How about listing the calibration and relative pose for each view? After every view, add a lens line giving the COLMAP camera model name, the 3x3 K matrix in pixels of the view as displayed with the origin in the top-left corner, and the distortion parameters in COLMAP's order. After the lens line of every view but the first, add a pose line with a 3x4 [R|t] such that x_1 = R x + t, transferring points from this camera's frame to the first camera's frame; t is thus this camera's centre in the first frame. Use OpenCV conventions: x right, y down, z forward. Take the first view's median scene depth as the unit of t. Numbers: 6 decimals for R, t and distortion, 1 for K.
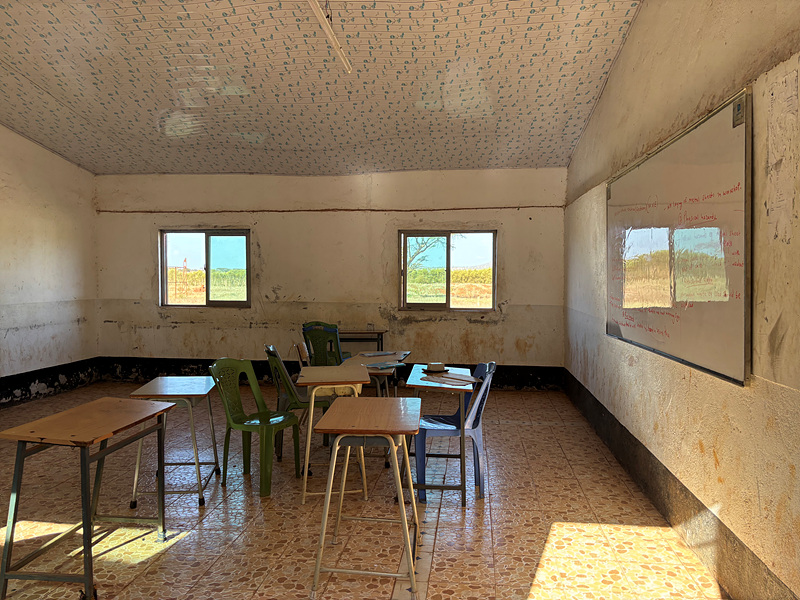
lens RADIAL K [[608.7, 0, 400.9], [0, 608.7, 299.6], [0, 0, 1]] dist [0.034564, -0.032362]
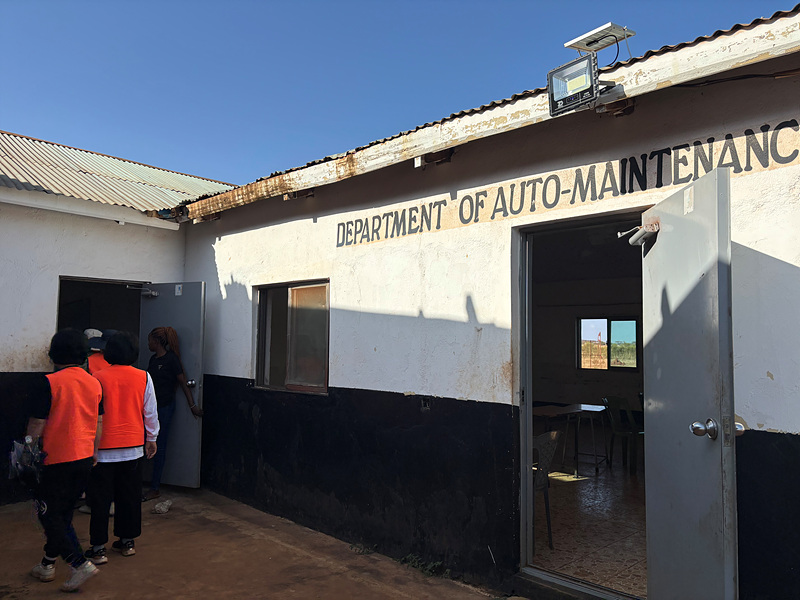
lens RADIAL K [[608.7, 0, 400.8], [0, 608.7, 299.9], [0, 0, 1]] dist [0.034564, -0.032362]
pose [[0.793627, -0.028360, -0.607743, 0.174297], [-0.044505, 0.993531, -0.104480, 0.019375], [0.606774, 0.109966, 0.787231, -0.443895]]
